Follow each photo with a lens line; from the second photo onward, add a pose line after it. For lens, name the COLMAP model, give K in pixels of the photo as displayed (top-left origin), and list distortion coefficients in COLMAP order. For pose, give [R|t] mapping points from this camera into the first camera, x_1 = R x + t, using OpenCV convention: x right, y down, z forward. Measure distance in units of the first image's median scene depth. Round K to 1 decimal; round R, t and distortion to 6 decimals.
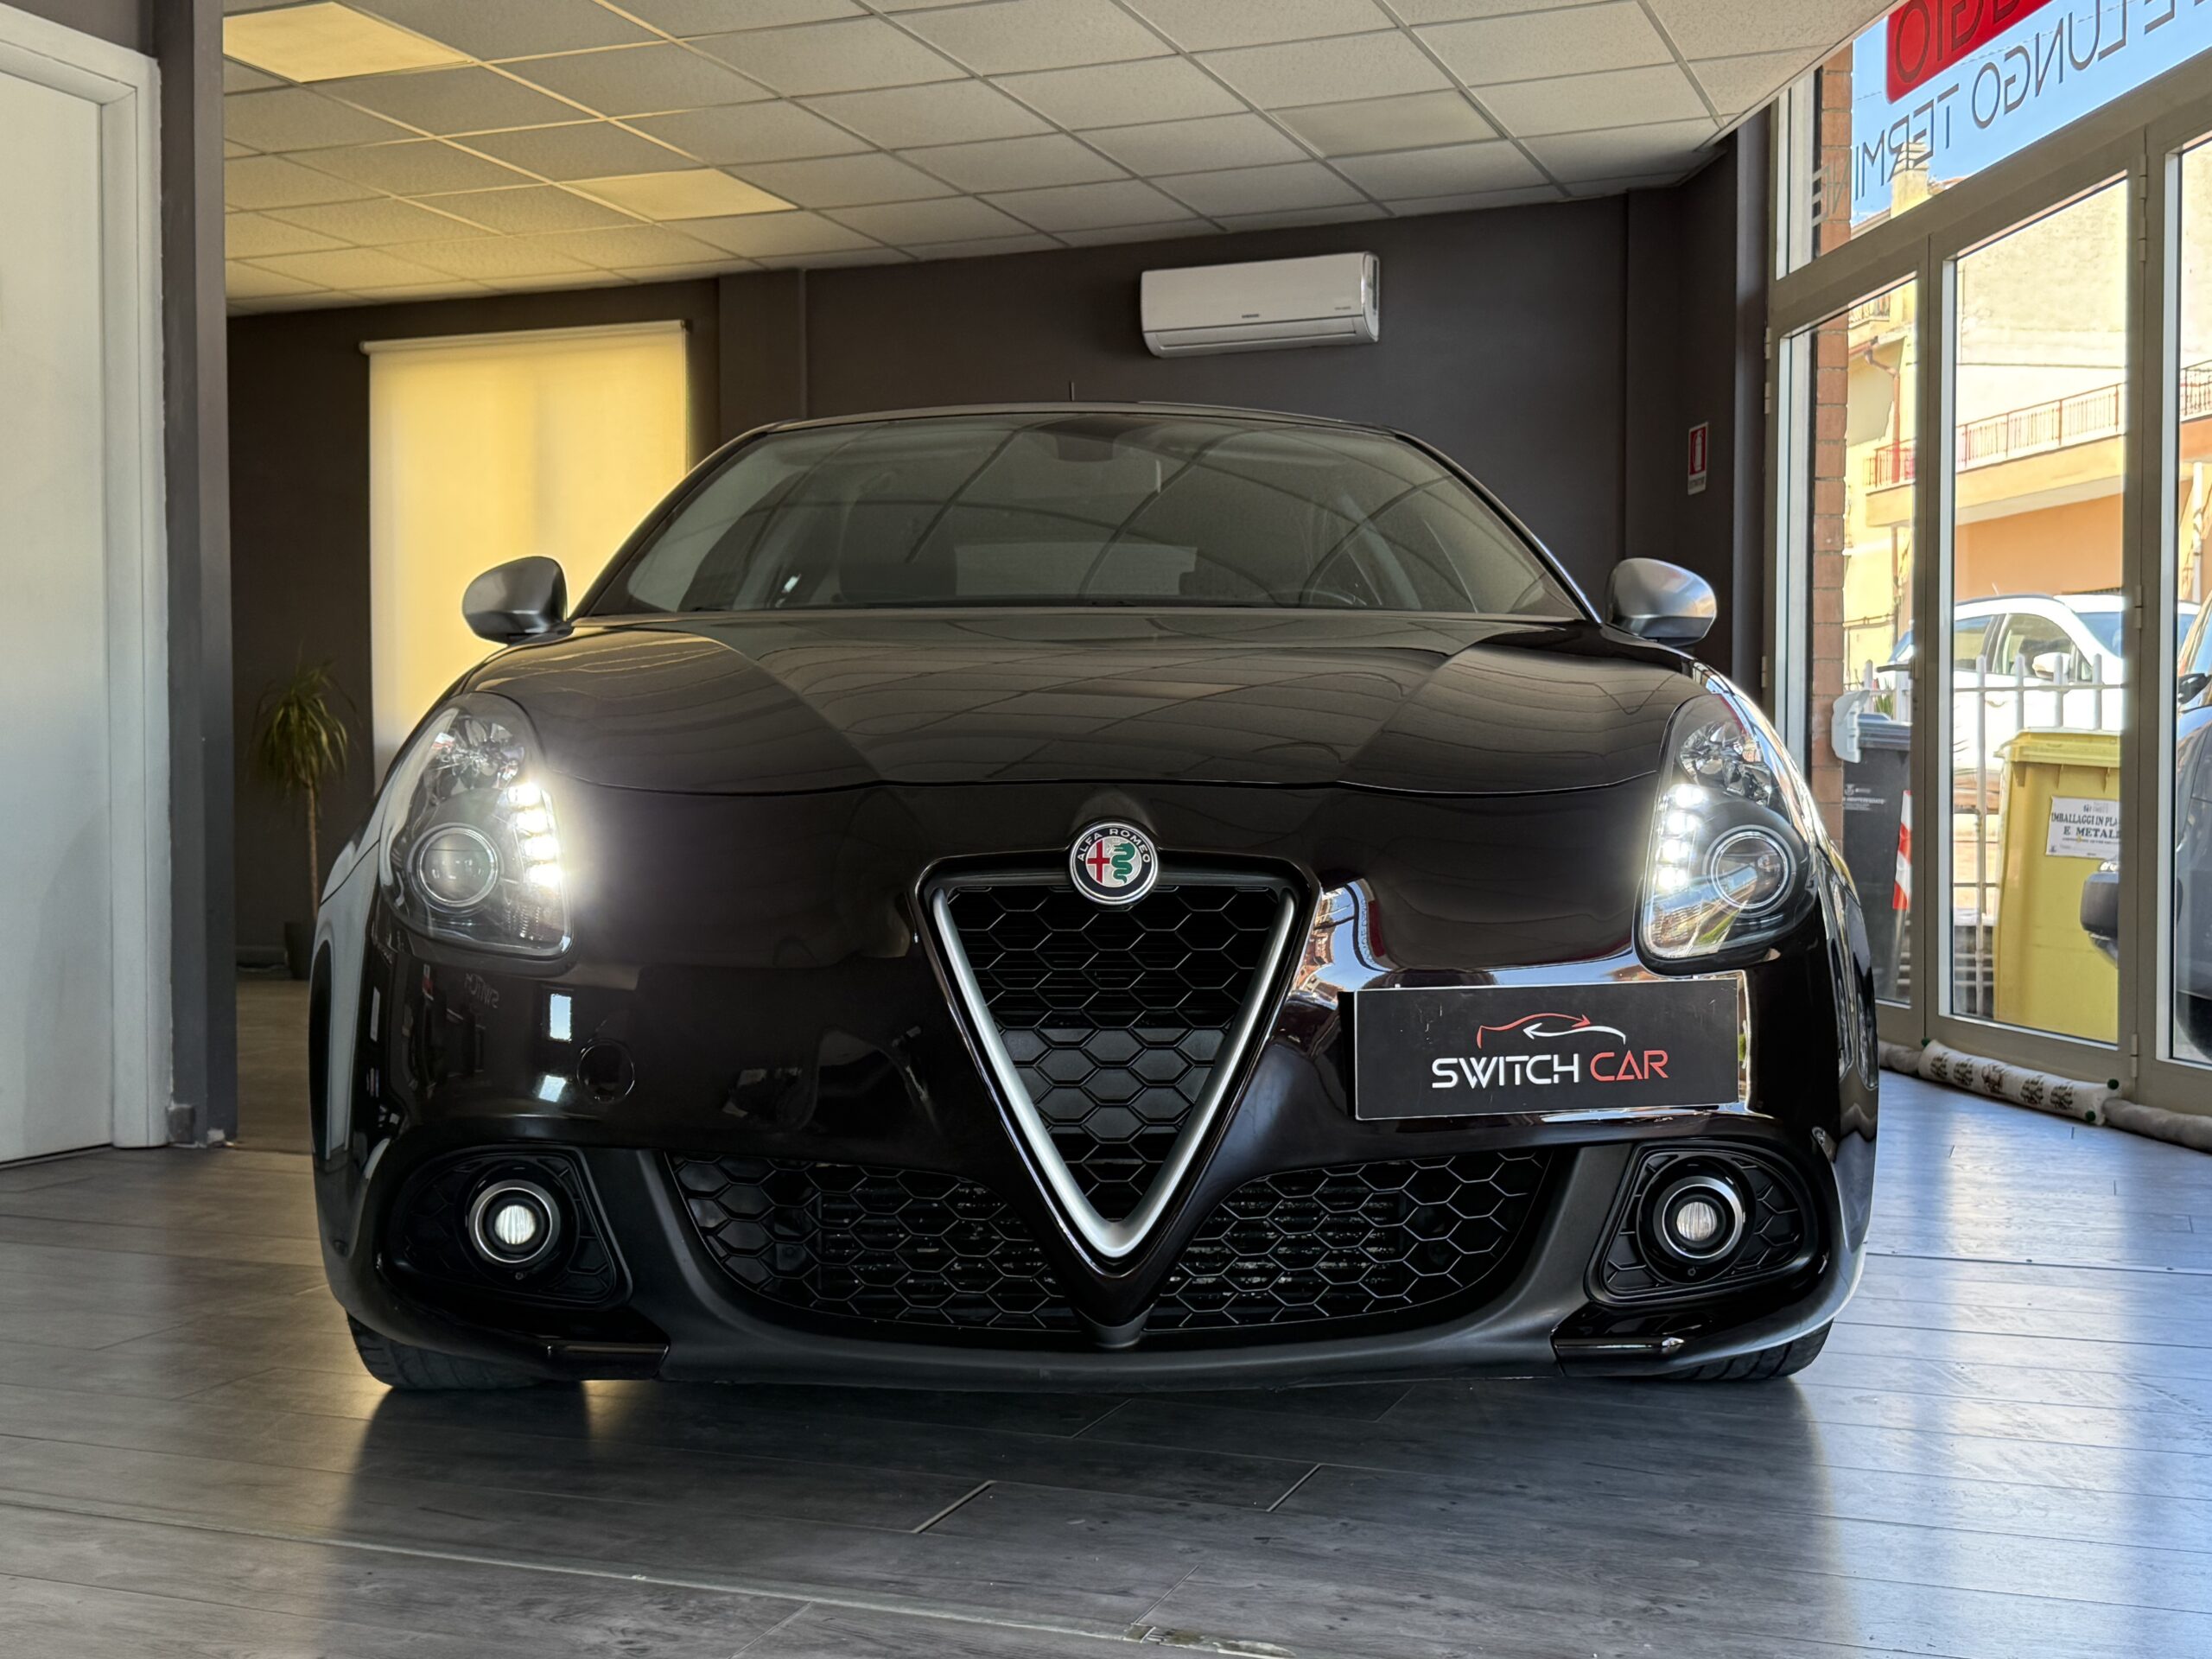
lens RADIAL K [[2465.9, 0, 1106.0], [0, 2465.9, 829.5], [0, 0, 1]] dist [0.276874, -0.672705]
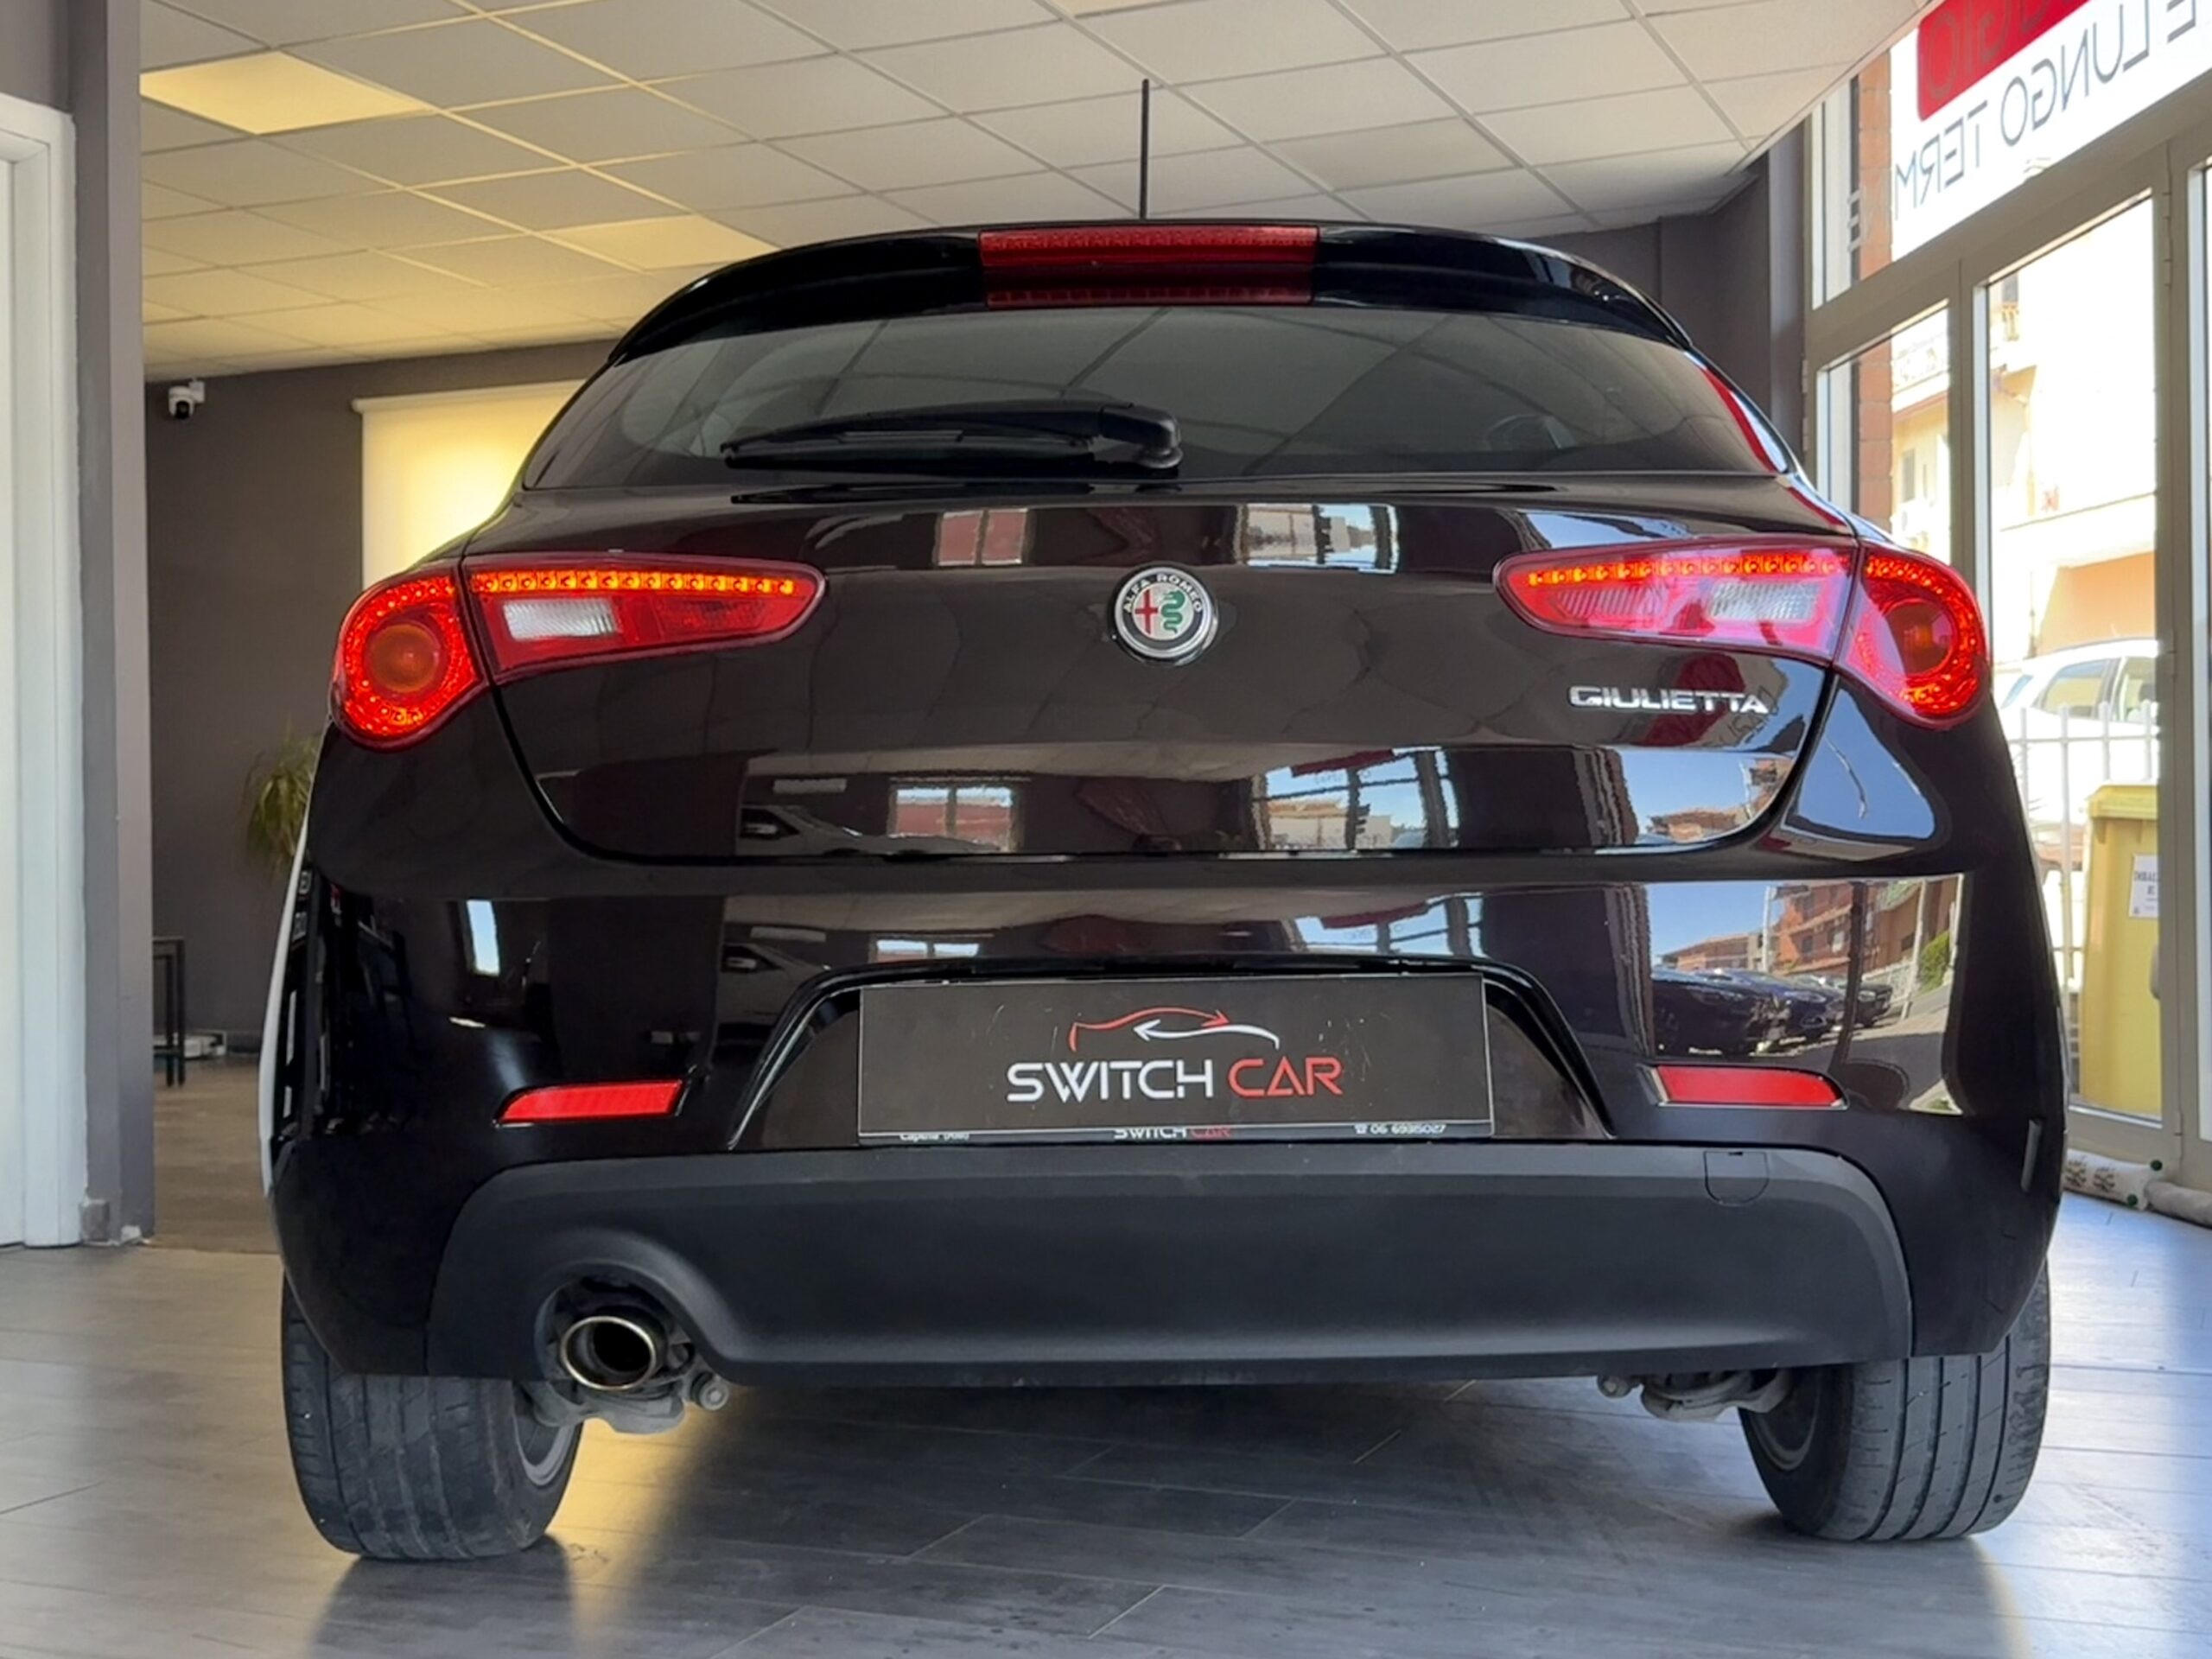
lens RADIAL K [[2601.2, 0, 1106.0], [0, 2601.2, 829.5], [0, 0, 1]] dist [0.286689, -0.713593]
pose [[0.999265, -0.011133, -0.036693, 0.049893], [0.010218, 0.999635, -0.025013, -0.001954], [0.036958, 0.024620, 0.999013, 0.002663]]
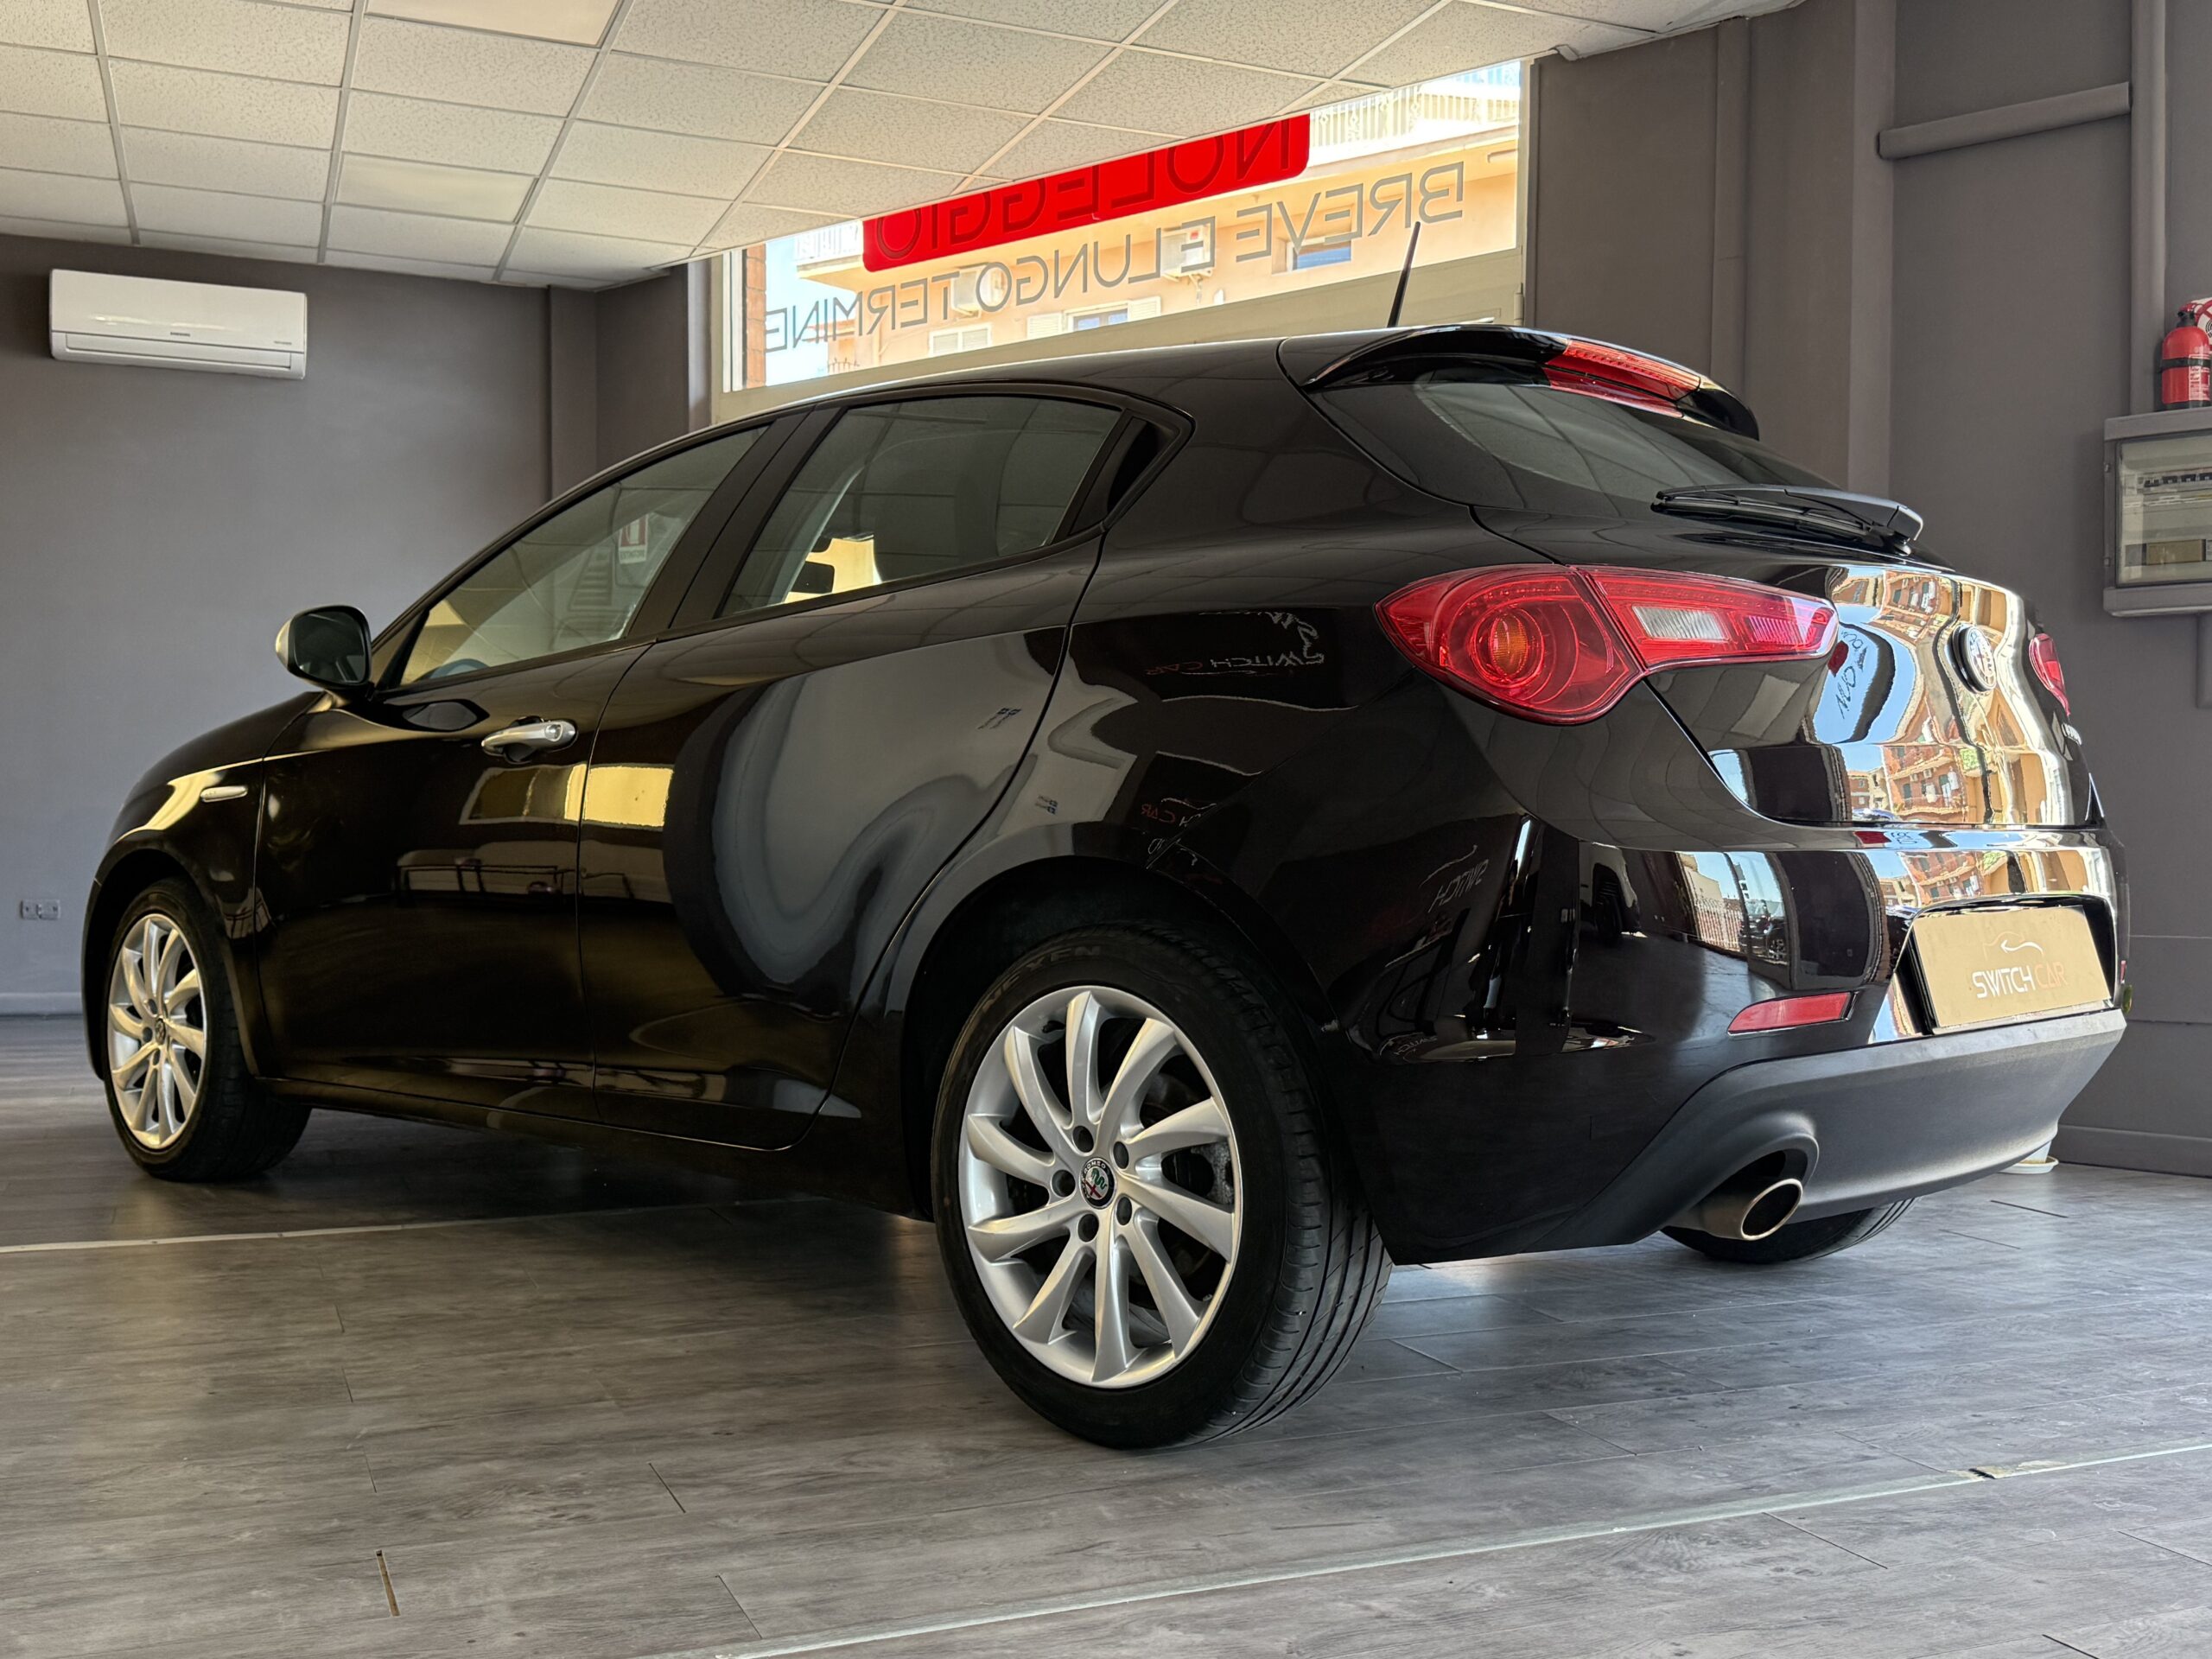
lens RADIAL K [[2110.5, 0, 1106.0], [0, 2110.5, 829.5], [0, 0, 1]] dist [0.288620, -0.598664]
pose [[0.720746, 0.001417, 0.693198, -0.429726], [0.004251, 0.999970, -0.006464, -0.004366], [-0.693186, 0.007606, 0.720719, 0.192141]]
